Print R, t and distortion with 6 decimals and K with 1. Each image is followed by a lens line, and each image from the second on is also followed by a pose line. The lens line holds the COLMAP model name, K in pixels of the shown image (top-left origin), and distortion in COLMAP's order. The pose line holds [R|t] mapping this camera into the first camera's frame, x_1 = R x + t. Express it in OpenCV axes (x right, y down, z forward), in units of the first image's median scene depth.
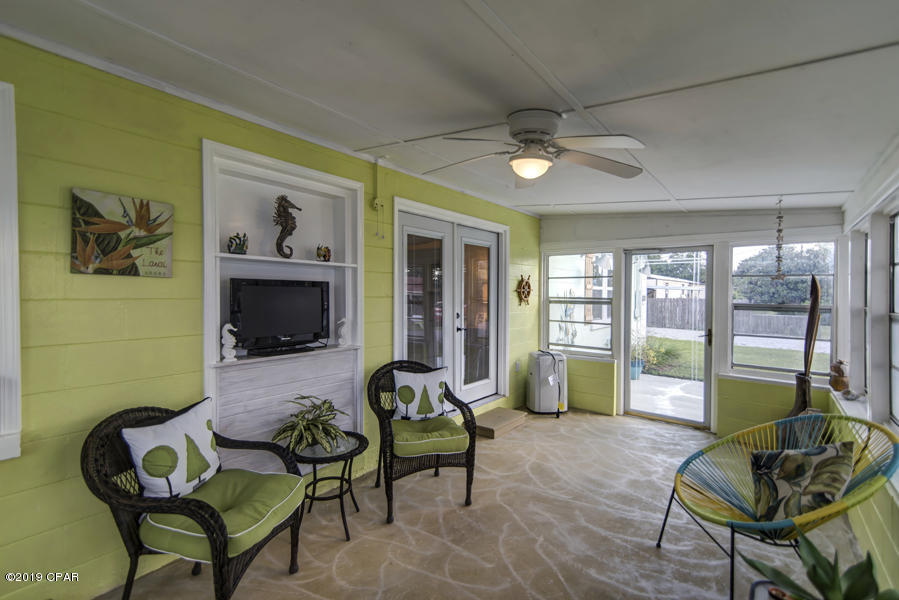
lens RADIAL K [[401.3, 0, 447.6], [0, 401.3, 299.5], [0, 0, 1]] dist [0.029872, -0.001611]
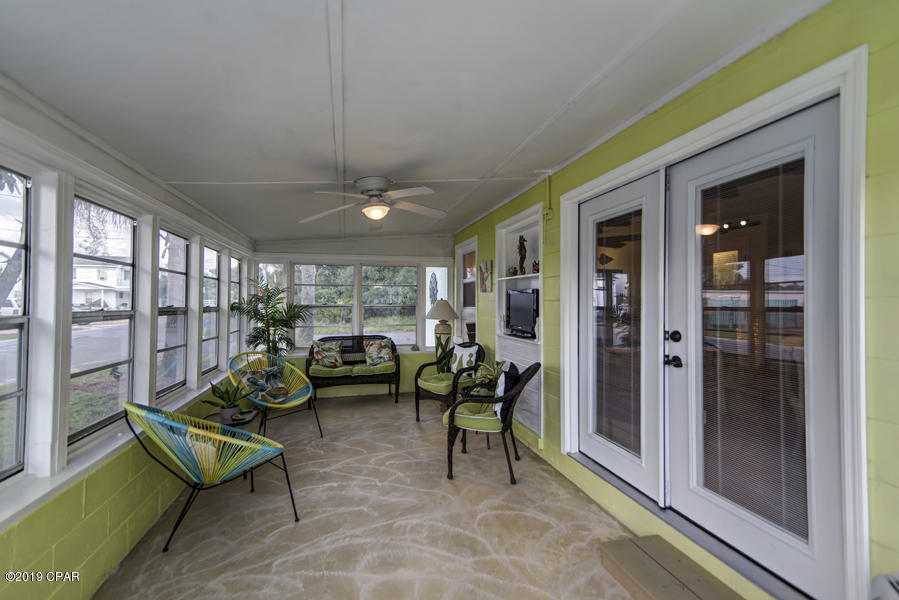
lens RADIAL K [[401.3, 0, 447.6], [0, 401.3, 299.5], [0, 0, 1]] dist [0.029872, -0.001611]
pose [[-0.604942, -0.016509, -0.796098, 1.003582], [-0.020097, 0.999783, -0.005462, 0.003780], [0.796016, 0.012695, -0.605143, 1.724330]]
